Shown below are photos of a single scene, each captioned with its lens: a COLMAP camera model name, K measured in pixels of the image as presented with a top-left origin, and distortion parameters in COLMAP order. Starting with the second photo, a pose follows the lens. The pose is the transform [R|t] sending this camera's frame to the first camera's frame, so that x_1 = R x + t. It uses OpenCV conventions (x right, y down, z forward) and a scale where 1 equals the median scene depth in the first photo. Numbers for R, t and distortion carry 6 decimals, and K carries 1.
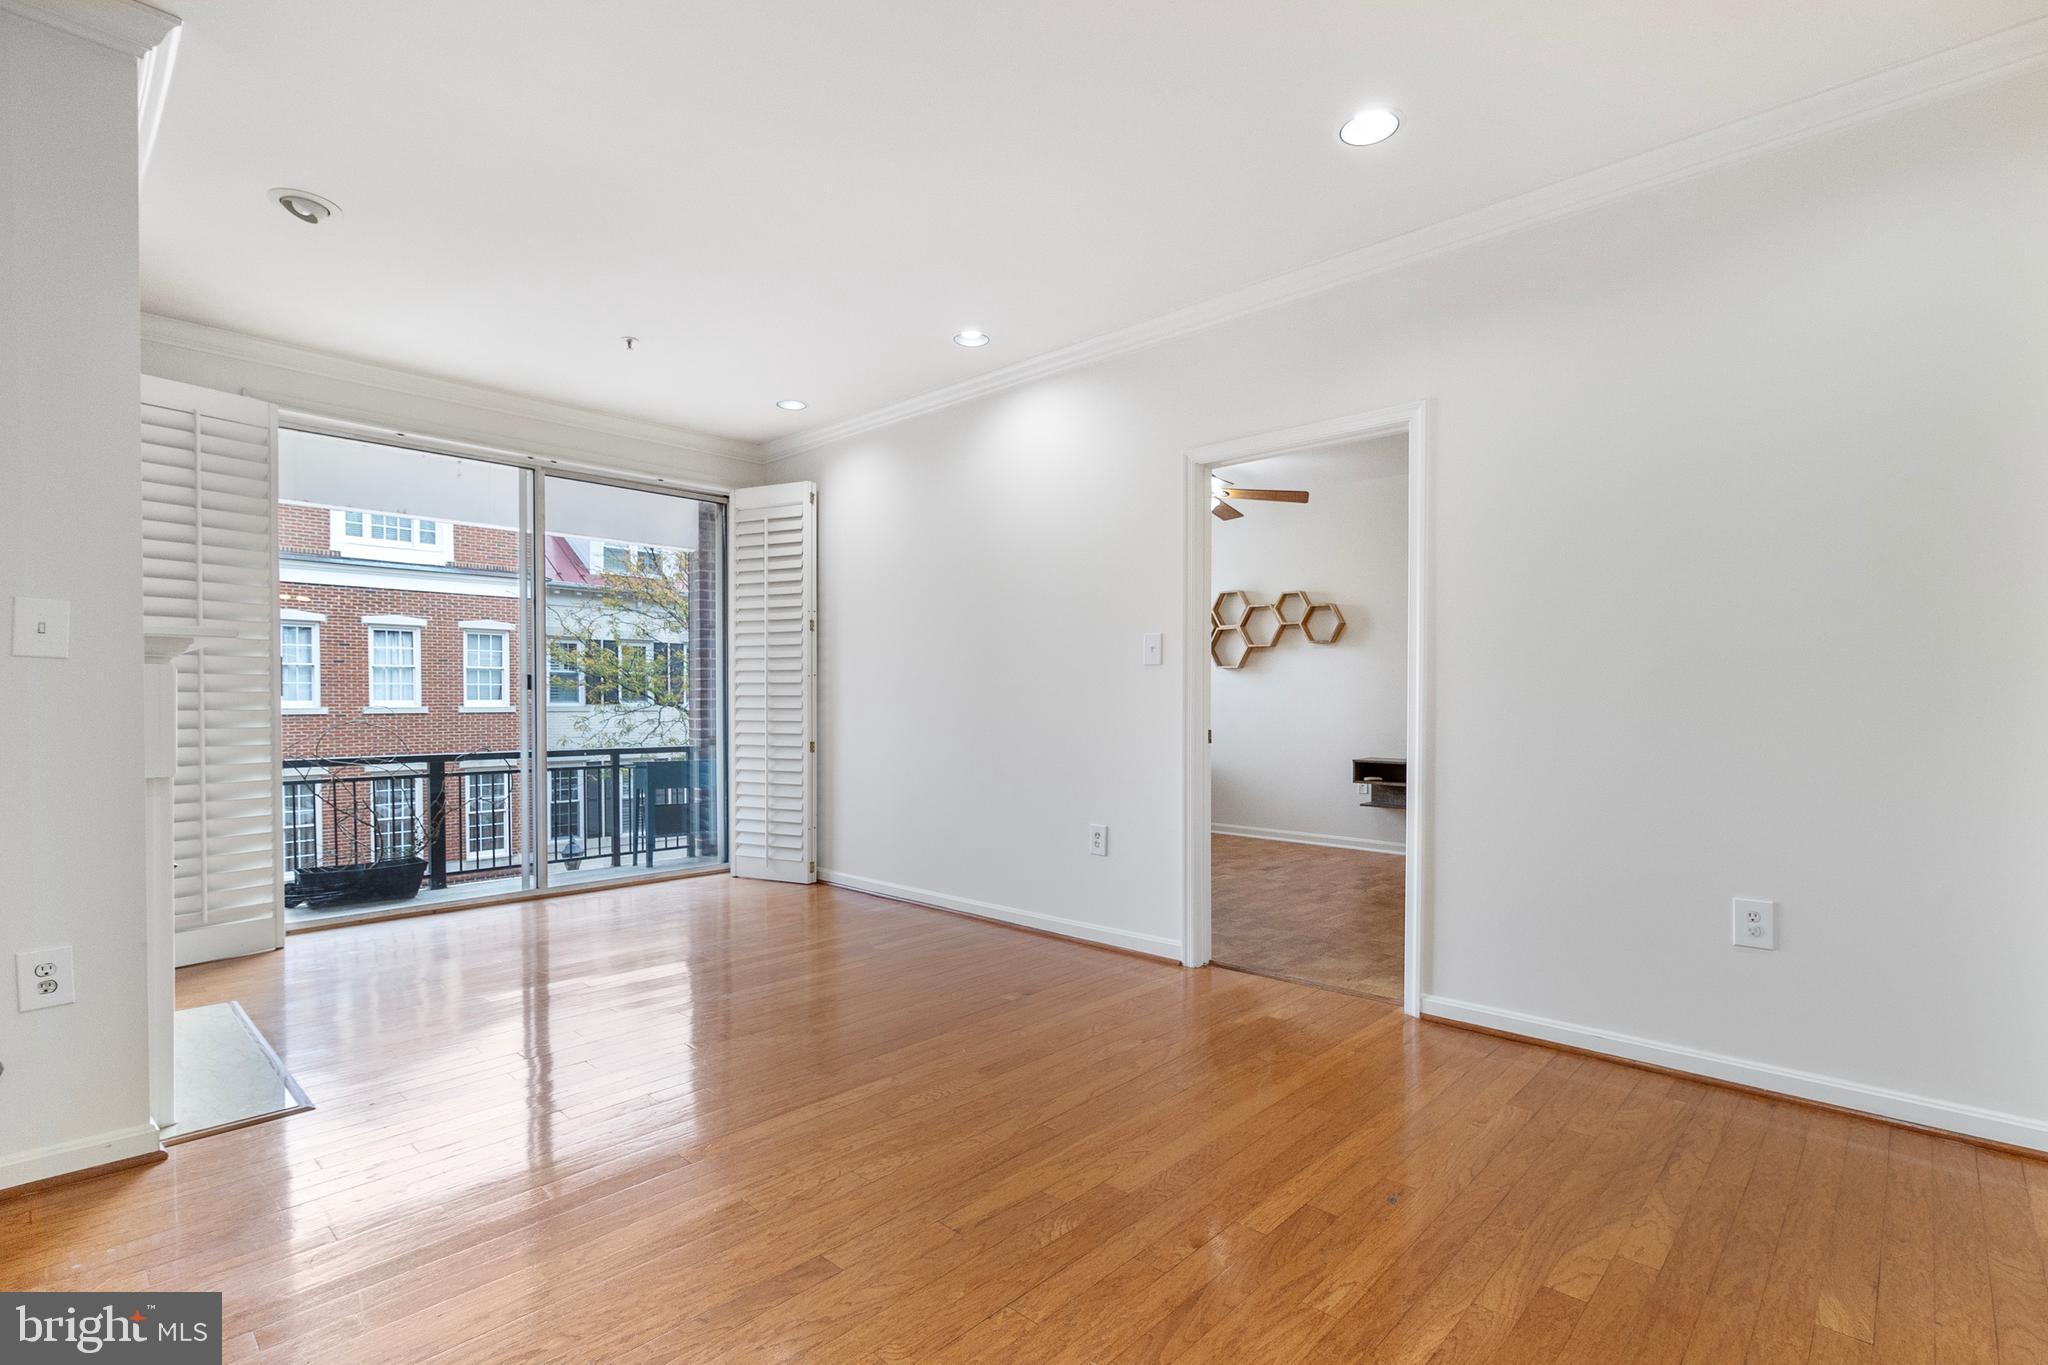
lens RADIAL K [[965.6, 0, 1031.3], [0, 965.6, 717.2], [0, 0, 1]] dist [0.001491, 0.000171]
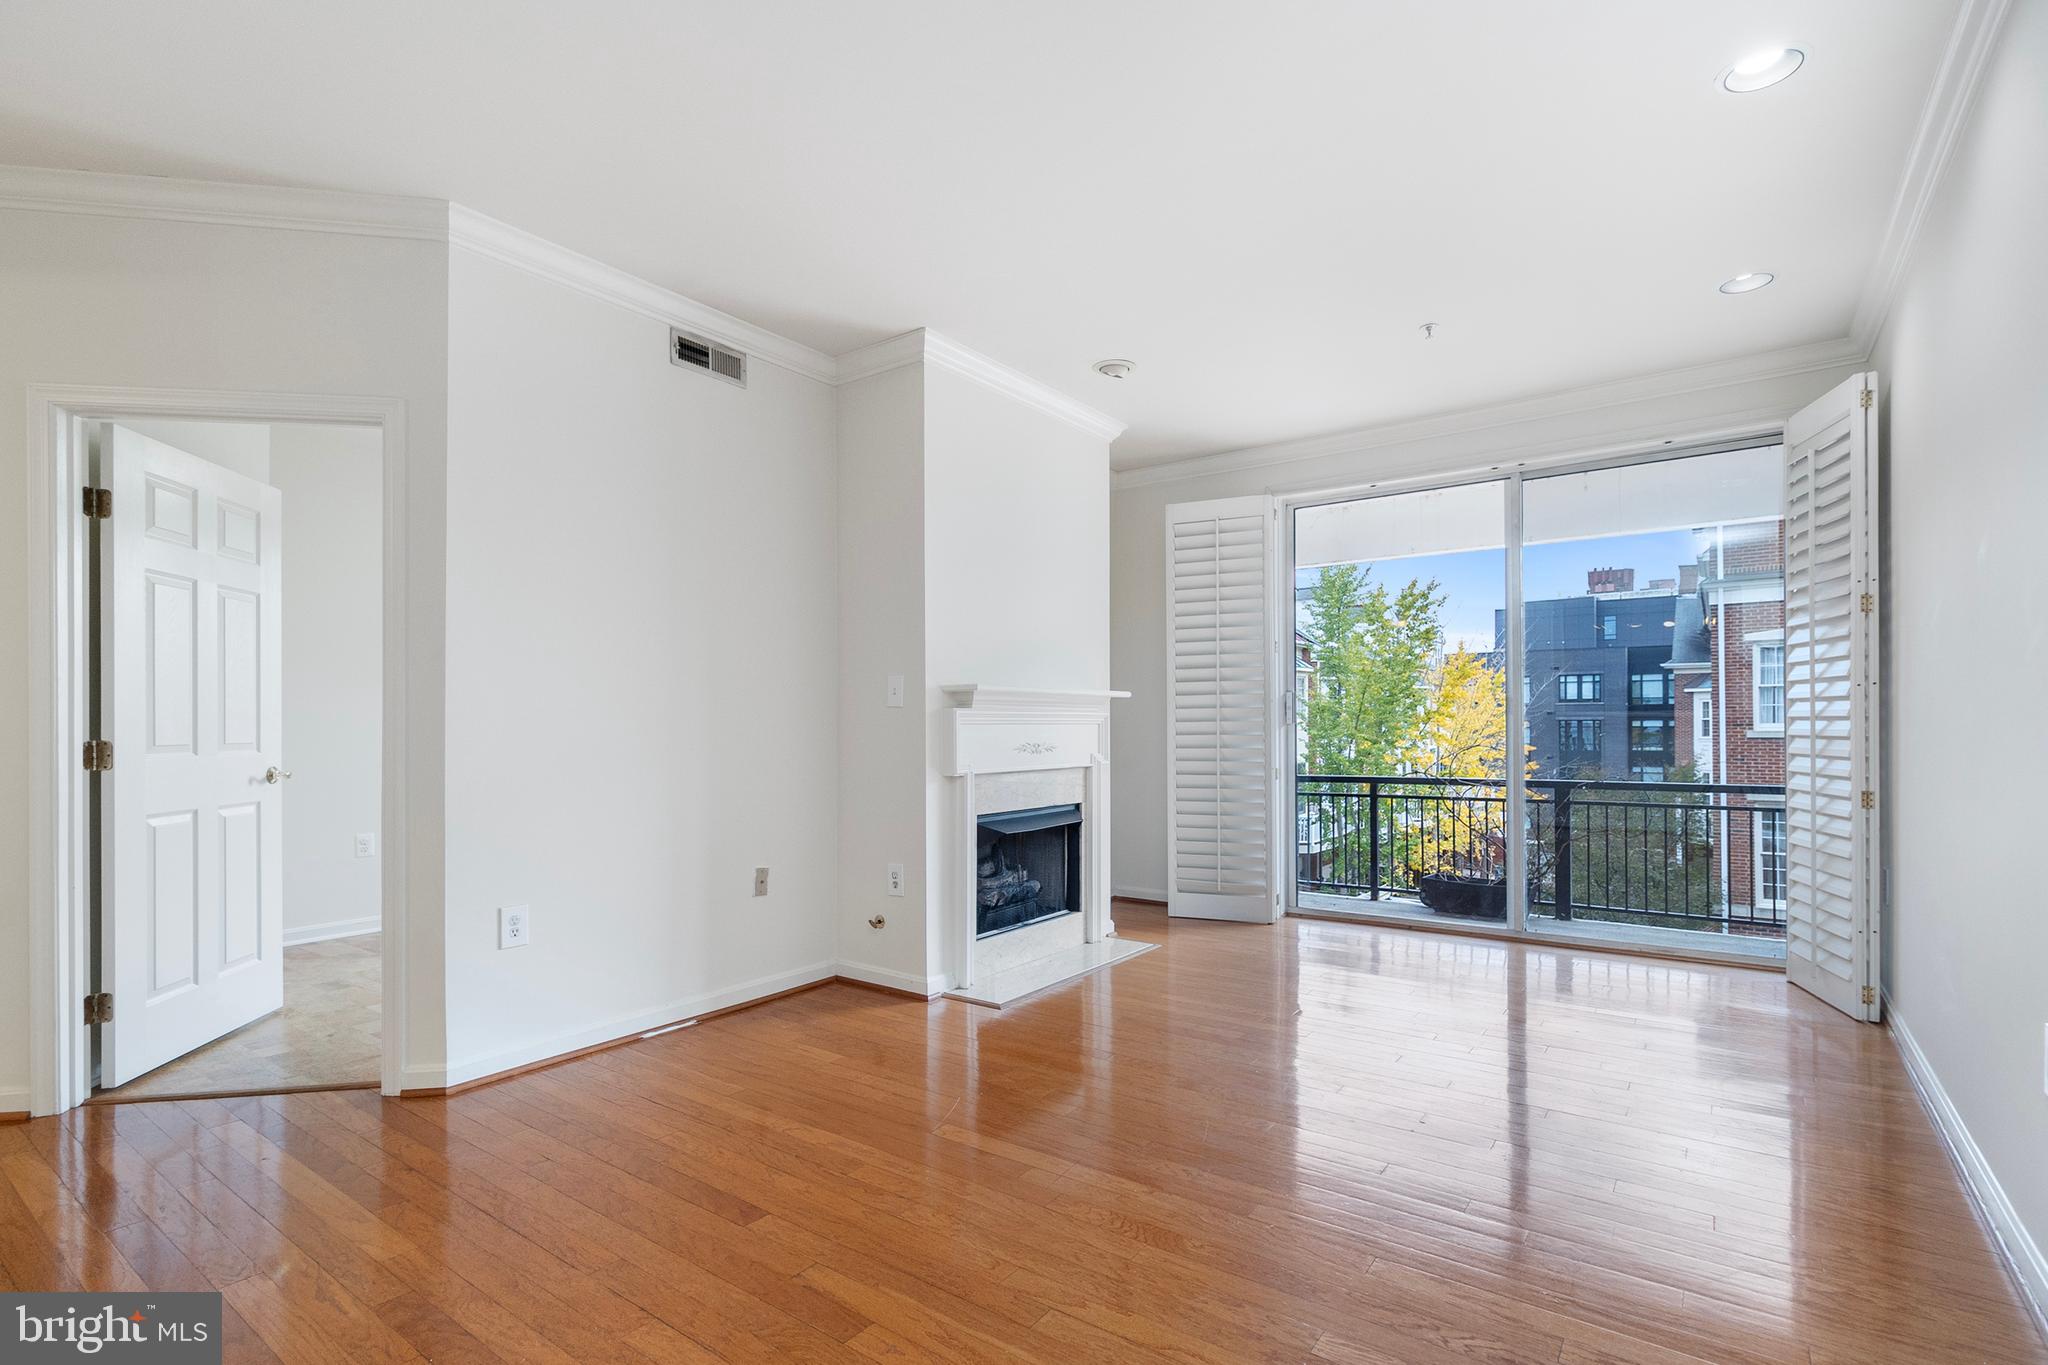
lens RADIAL K [[959.3, 0, 1018.0], [0, 959.3, 732.8], [0, 0, 1]] dist [0.010175, -0.000166]
pose [[0.119884, 0.004293, -0.992779, 0.300301], [-0.011621, 0.999928, 0.002921, -0.007109], [0.992720, 0.011186, 0.119925, 0.359055]]
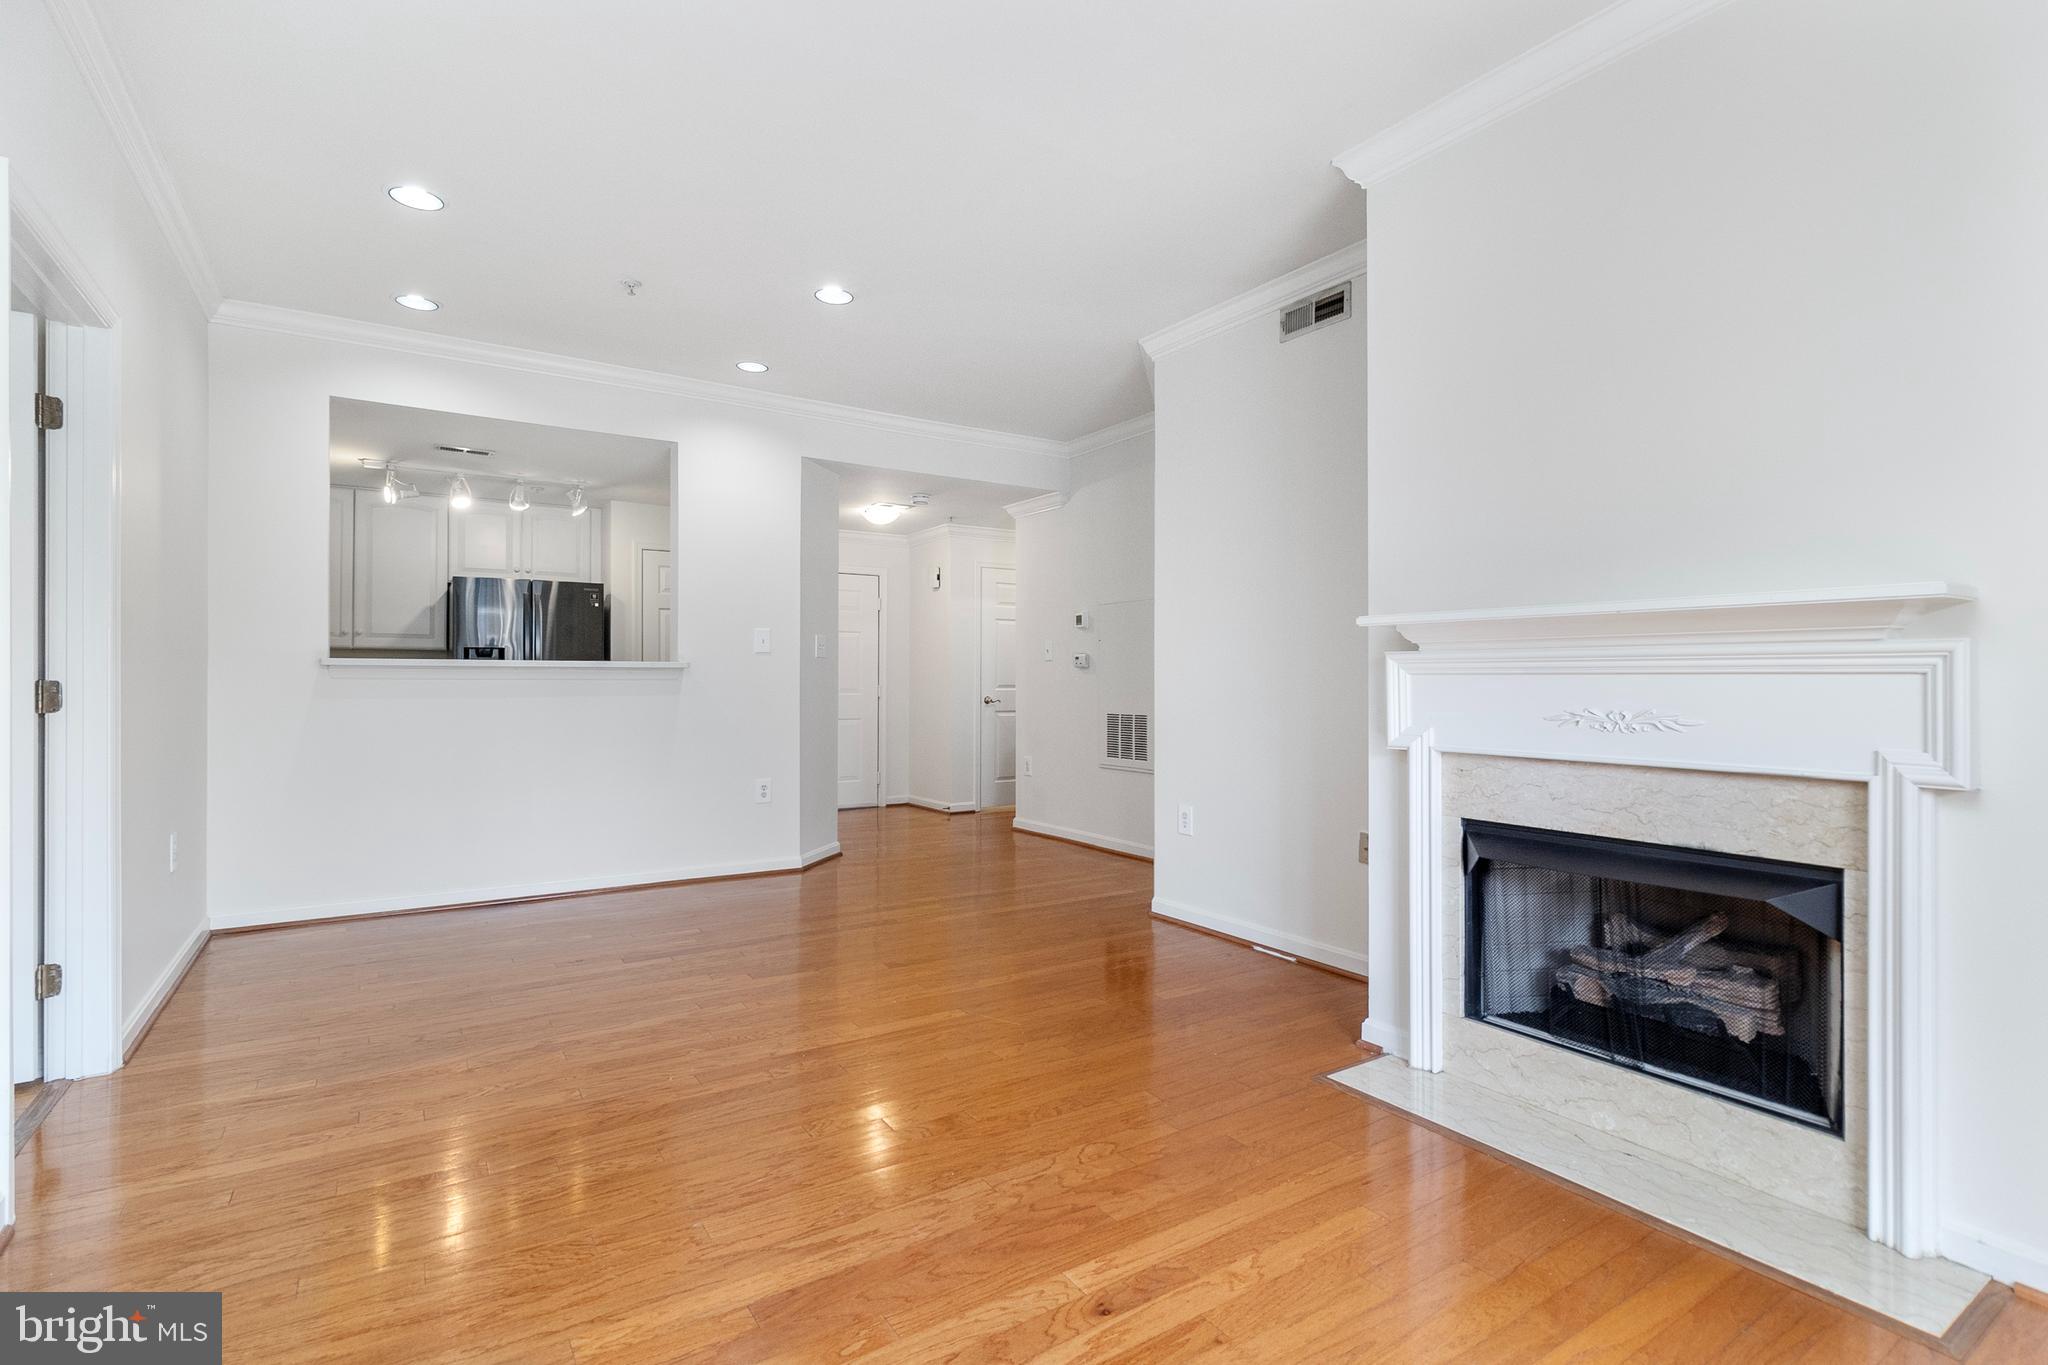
lens RADIAL K [[953.9, 0, 1024.0], [0, 953.9, 682.5], [0, 0, 1]] dist [-0.000233, -0.000247]
pose [[-0.971974, -0.003017, 0.235069, -0.318133], [0.001319, 0.999832, 0.018286, -0.015624], [-0.235085, 0.018084, -0.971807, 0.898479]]
